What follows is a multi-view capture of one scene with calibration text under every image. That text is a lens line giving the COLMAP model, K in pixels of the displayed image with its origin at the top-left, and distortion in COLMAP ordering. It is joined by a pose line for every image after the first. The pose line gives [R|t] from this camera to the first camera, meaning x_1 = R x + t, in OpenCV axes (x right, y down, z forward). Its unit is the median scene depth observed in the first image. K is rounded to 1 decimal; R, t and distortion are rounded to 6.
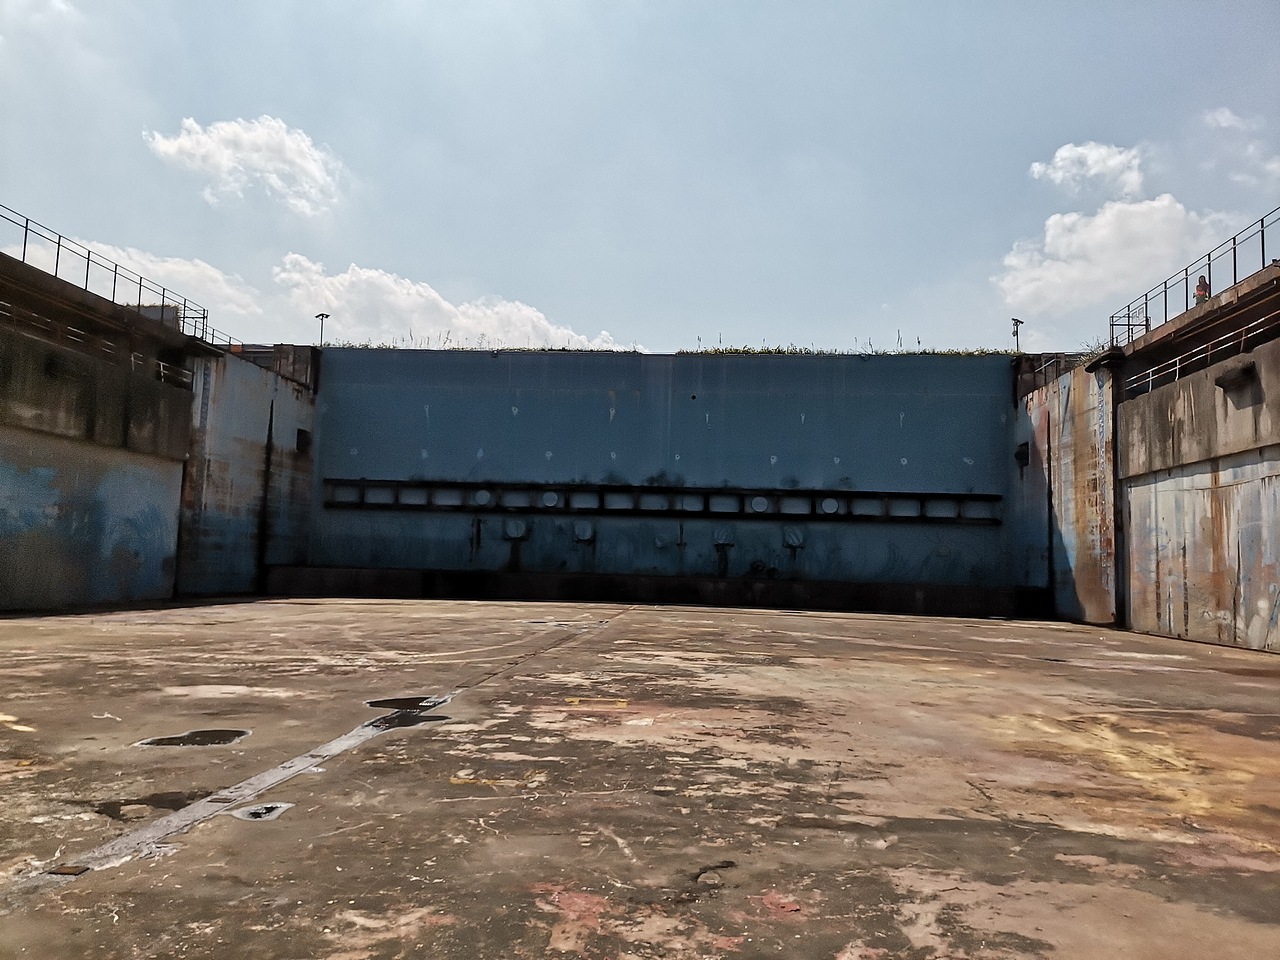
lens RADIAL K [[955.9, 0, 644.0], [0, 955.9, 474.5], [0, 0, 1]] dist [0.109662, -0.144748]
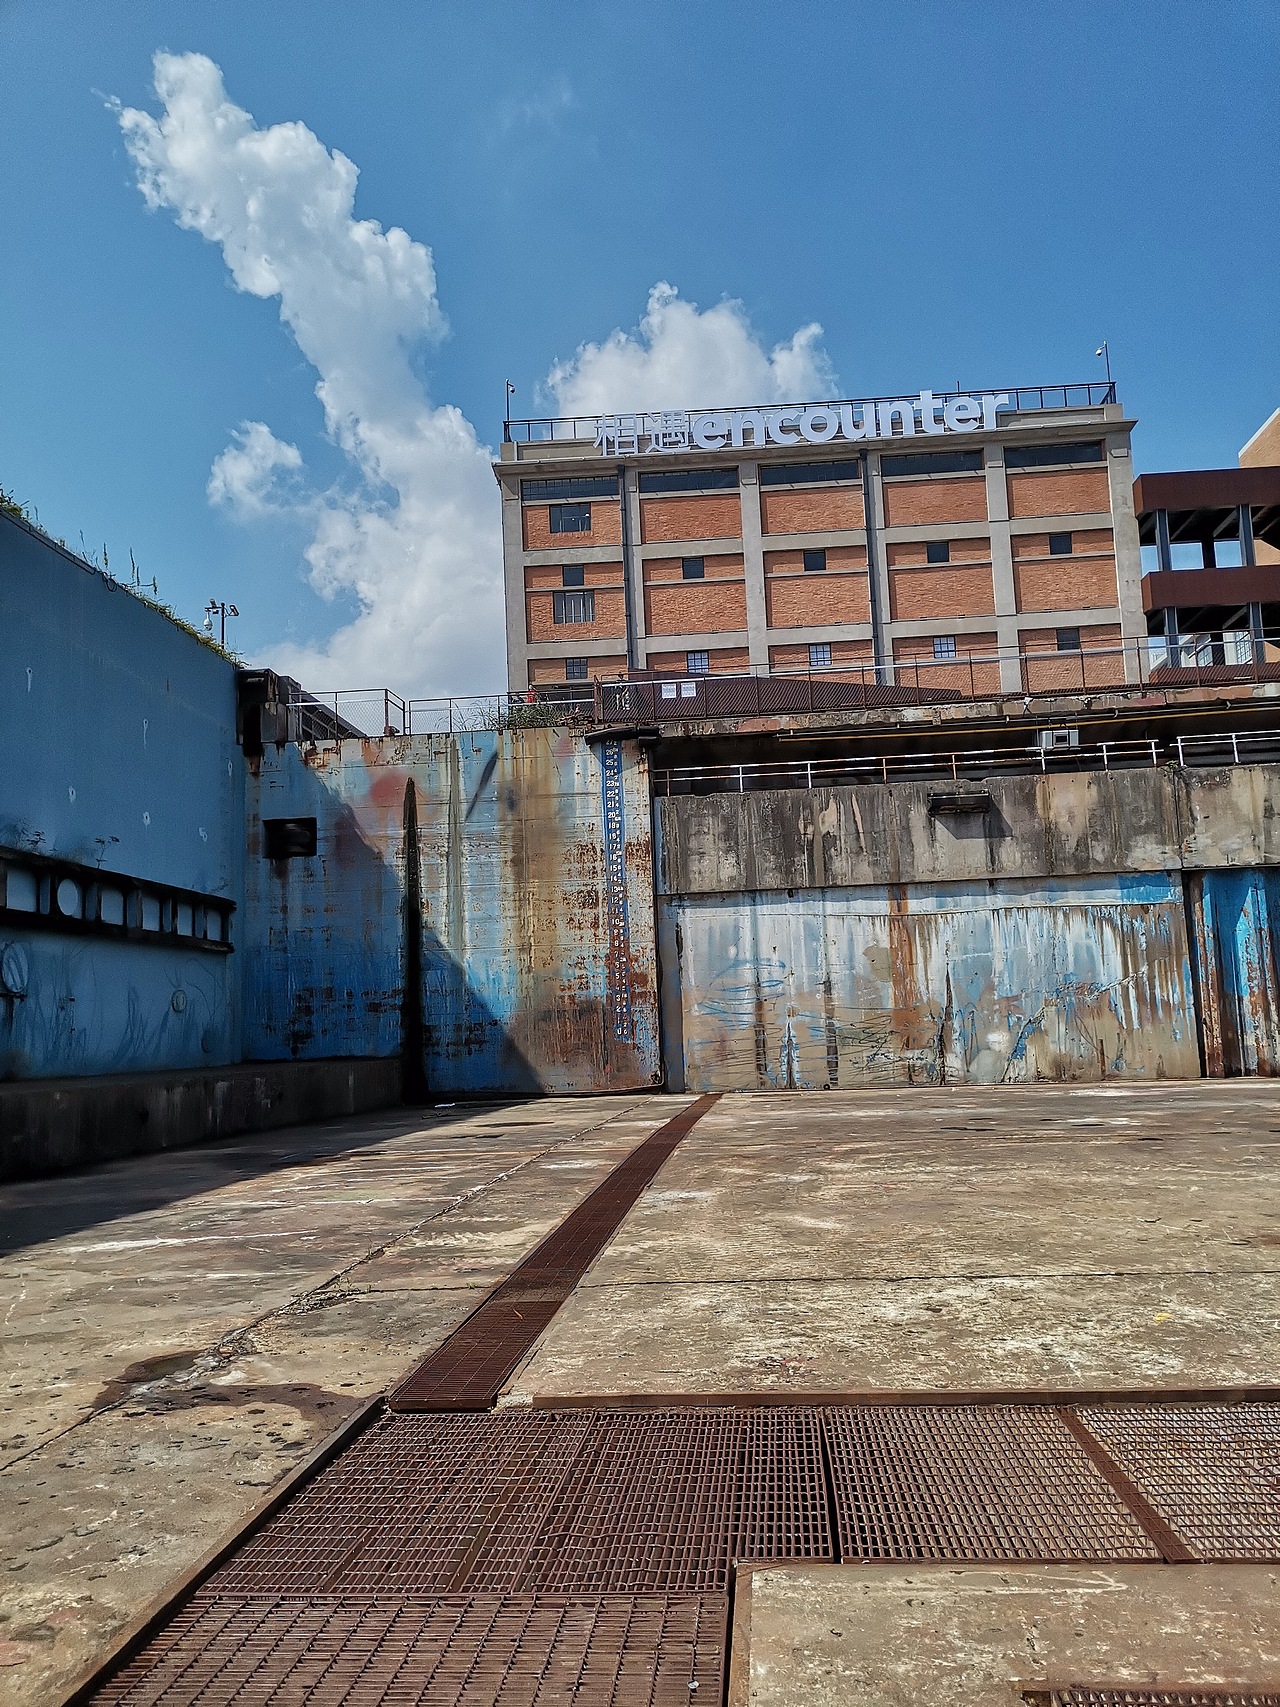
lens RADIAL K [[1274.8, 0, 643.6], [0, 1274.8, 860.2], [0, 0, 1]] dist [0.109662, -0.144748]
pose [[0.016838, 0.106012, 0.994222, -0.424779], [-0.057579, 0.992816, -0.104887, 0.069891], [-0.998199, -0.055480, 0.022821, 0.832829]]
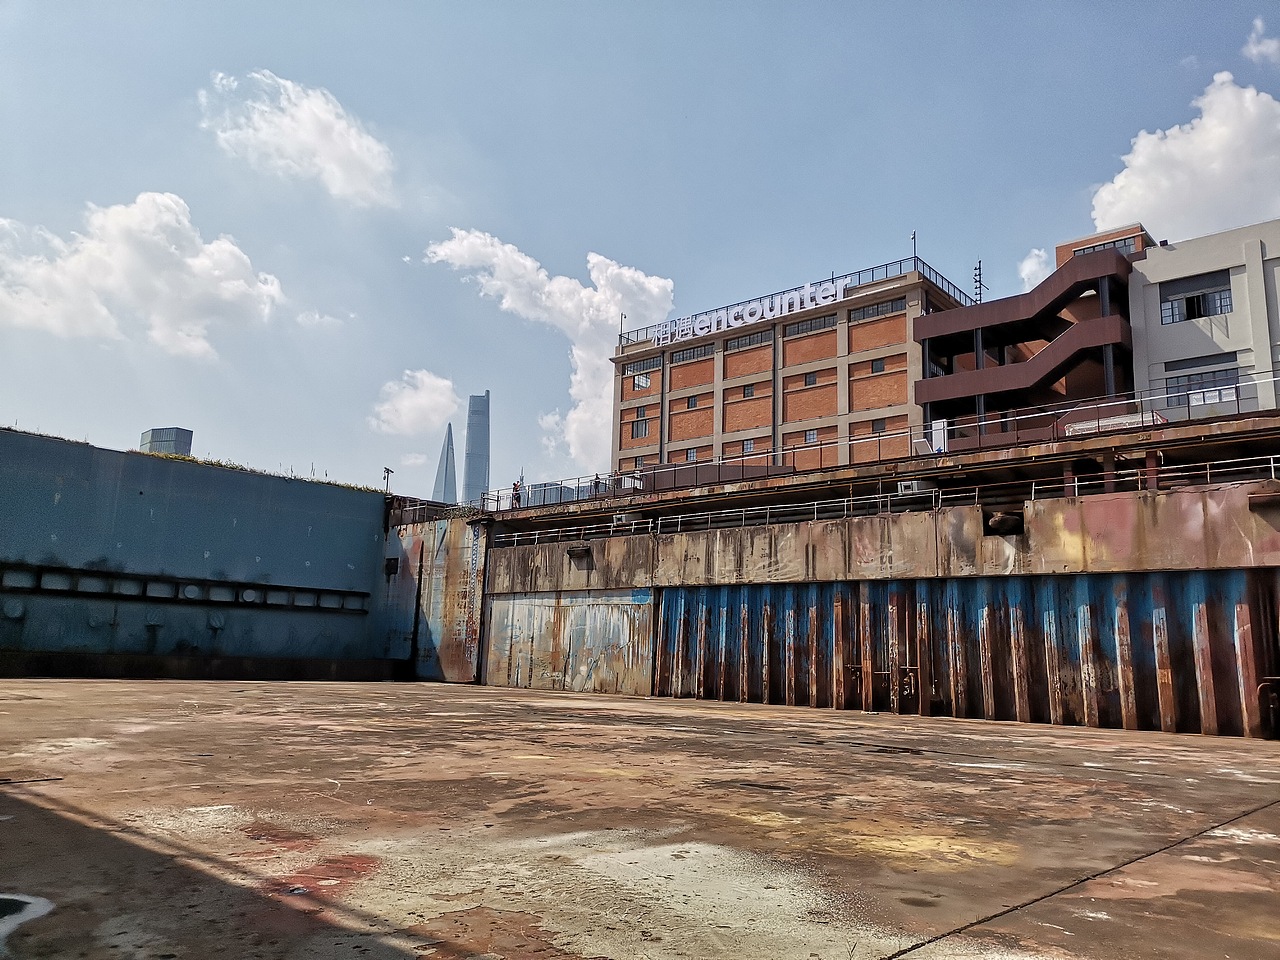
lens RADIAL K [[955.9, 0, 644.0], [0, 955.9, 474.5], [0, 0, 1]] dist [0.109662, -0.144748]
pose [[0.627034, 0.141938, 0.765952, -0.534685], [-0.090840, 0.989875, -0.109068, -0.036166], [-0.773677, -0.001190, 0.633579, -0.217227]]
